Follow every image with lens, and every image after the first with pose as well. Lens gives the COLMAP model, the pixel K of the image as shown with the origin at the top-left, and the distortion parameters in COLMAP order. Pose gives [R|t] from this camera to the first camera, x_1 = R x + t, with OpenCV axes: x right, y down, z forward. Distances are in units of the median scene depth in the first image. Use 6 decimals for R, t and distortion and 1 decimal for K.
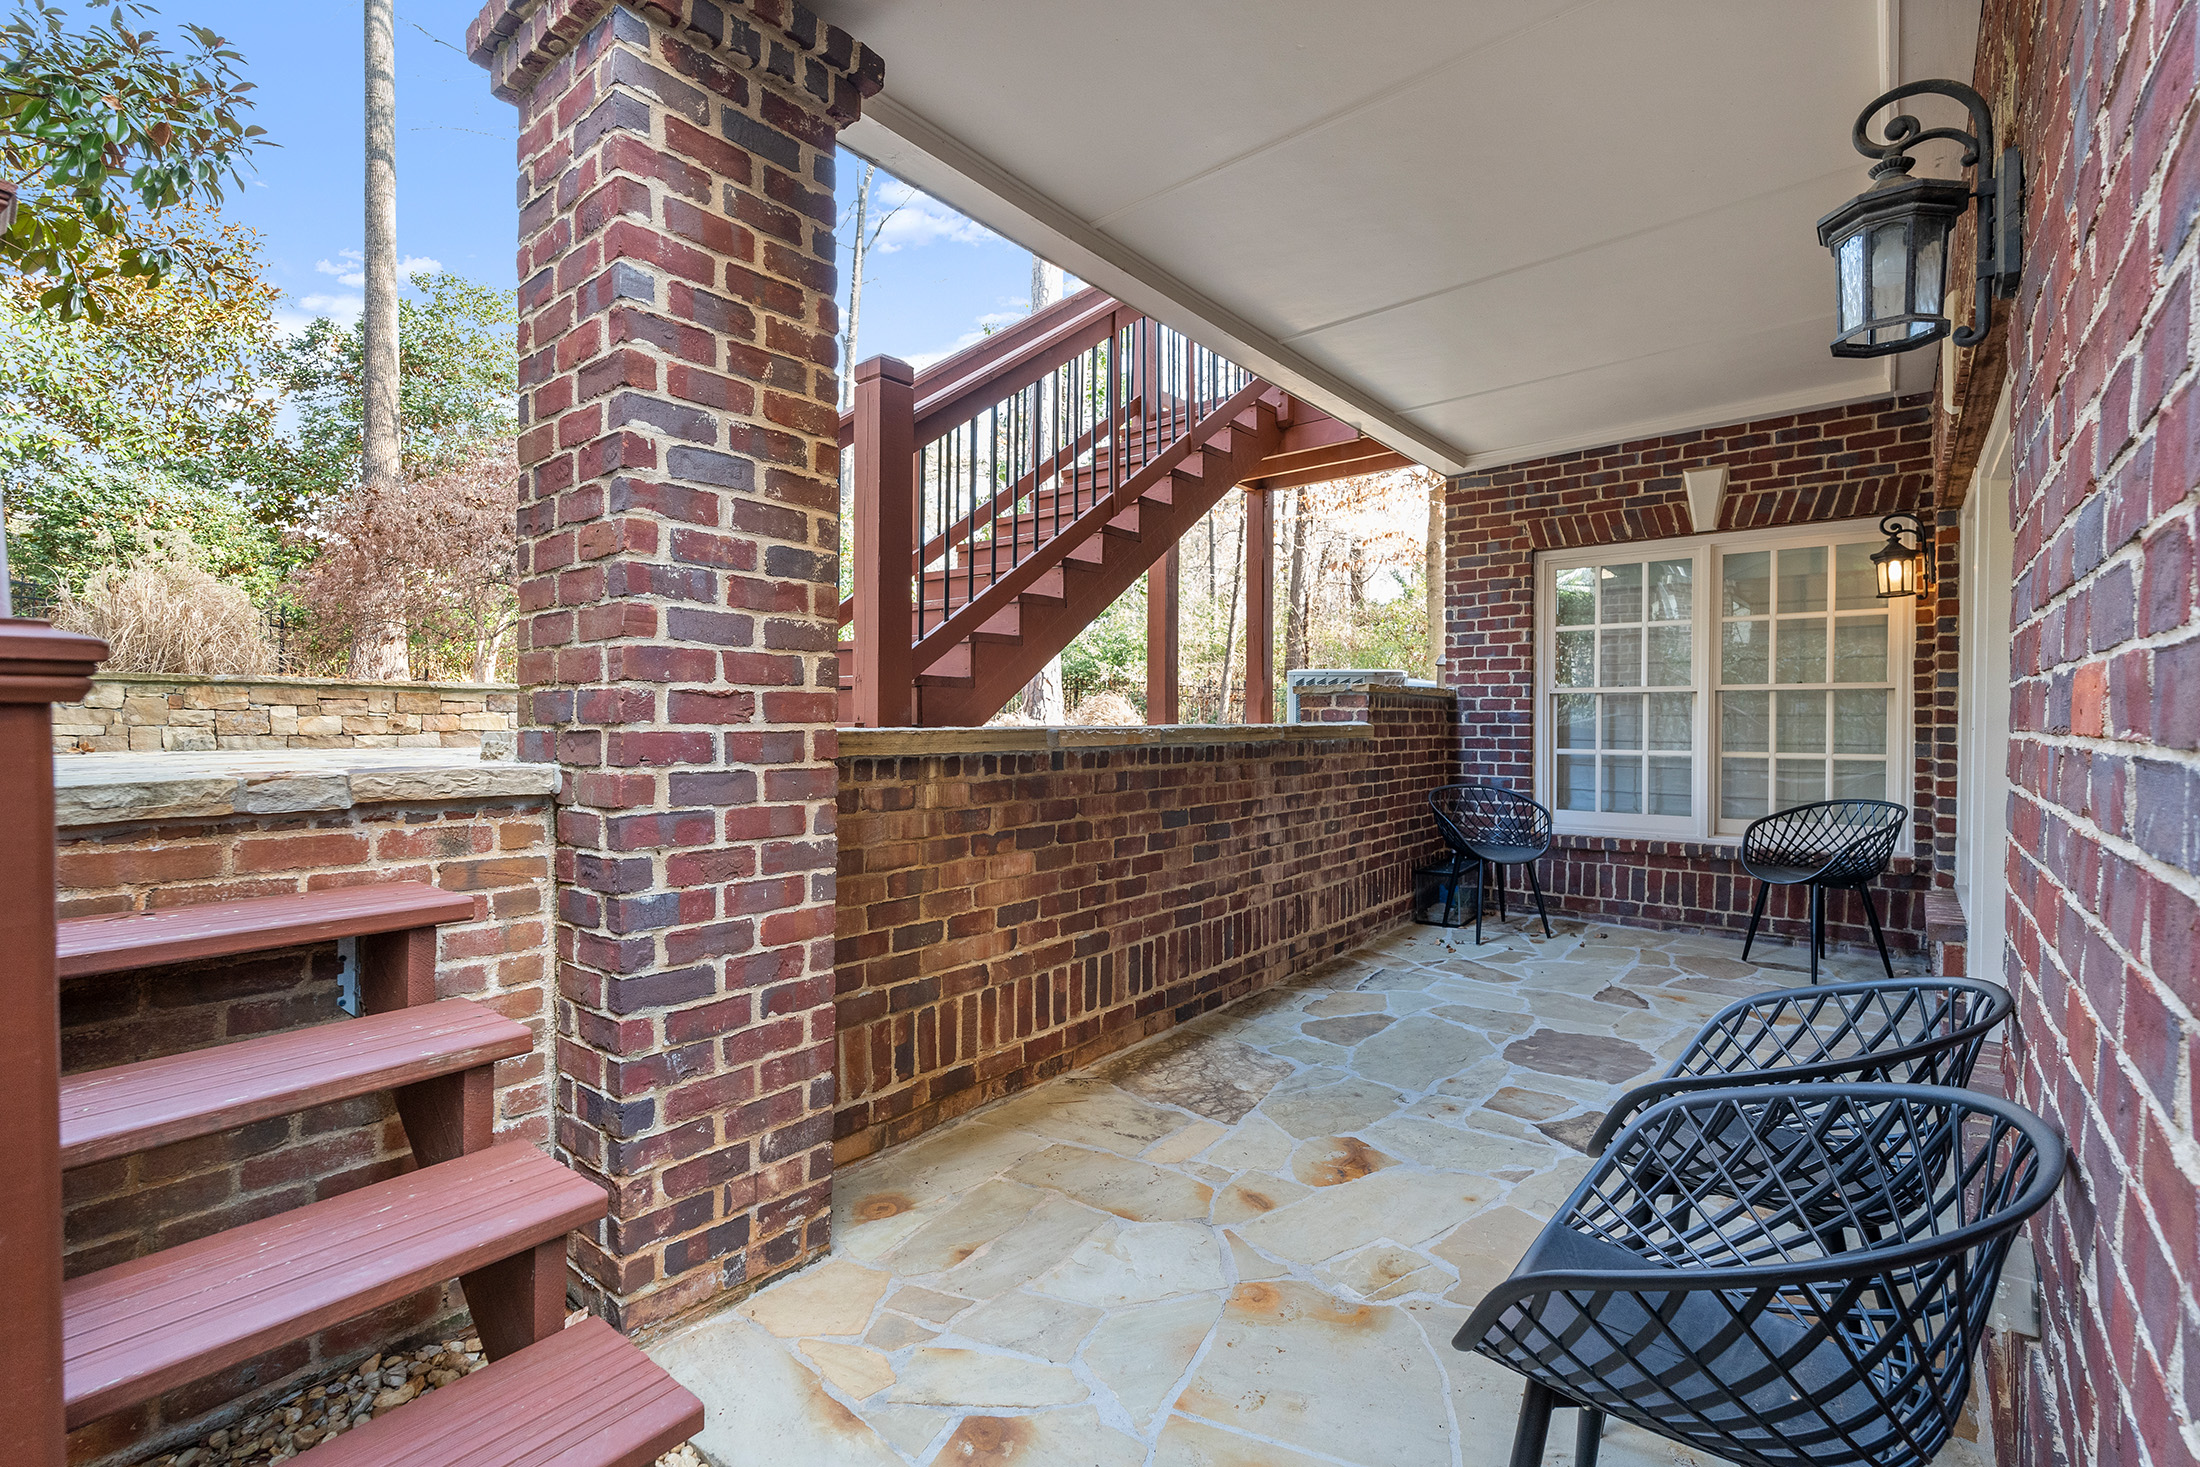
lens RADIAL K [[979.0, 0, 1100.0], [0, 979.0, 733.5], [0, 0, 1]] dist [-0.000727, -0.000055]
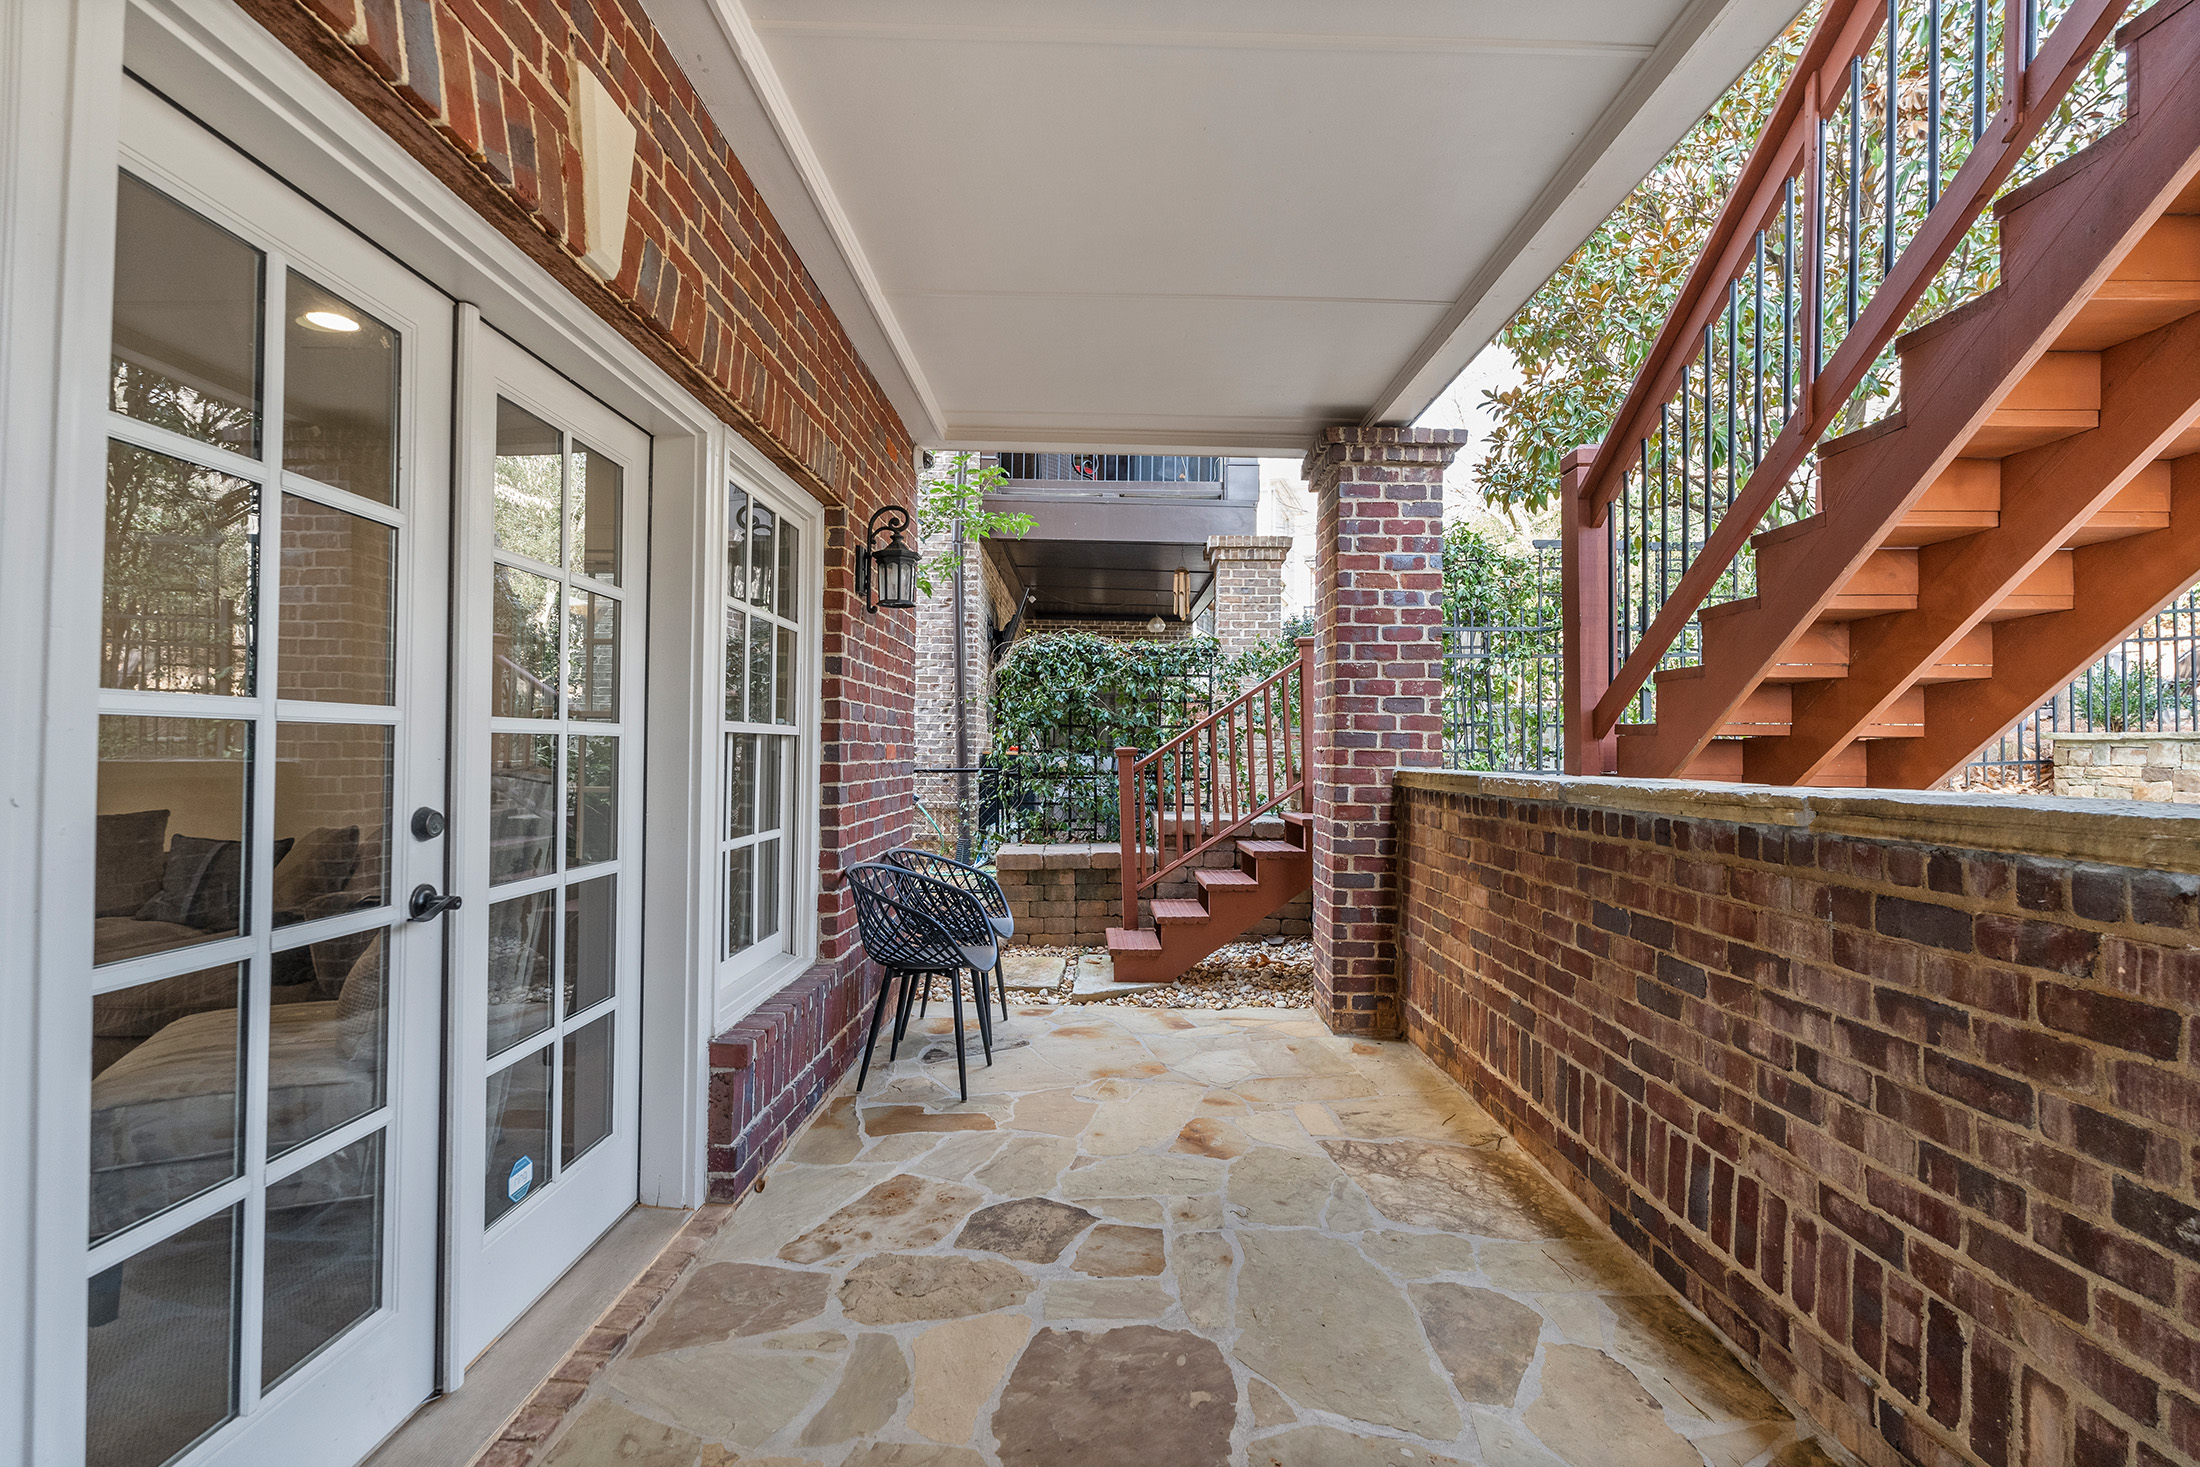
lens RADIAL K [[979.0, 0, 1100.0], [0, 979.0, 733.5], [0, 0, 1]] dist [-0.000727, -0.000055]
pose [[-0.781592, -0.019716, -0.623478, 0.803154], [-0.020093, 0.999777, -0.006427, -0.029950], [0.623466, 0.007504, -0.781815, 1.351716]]
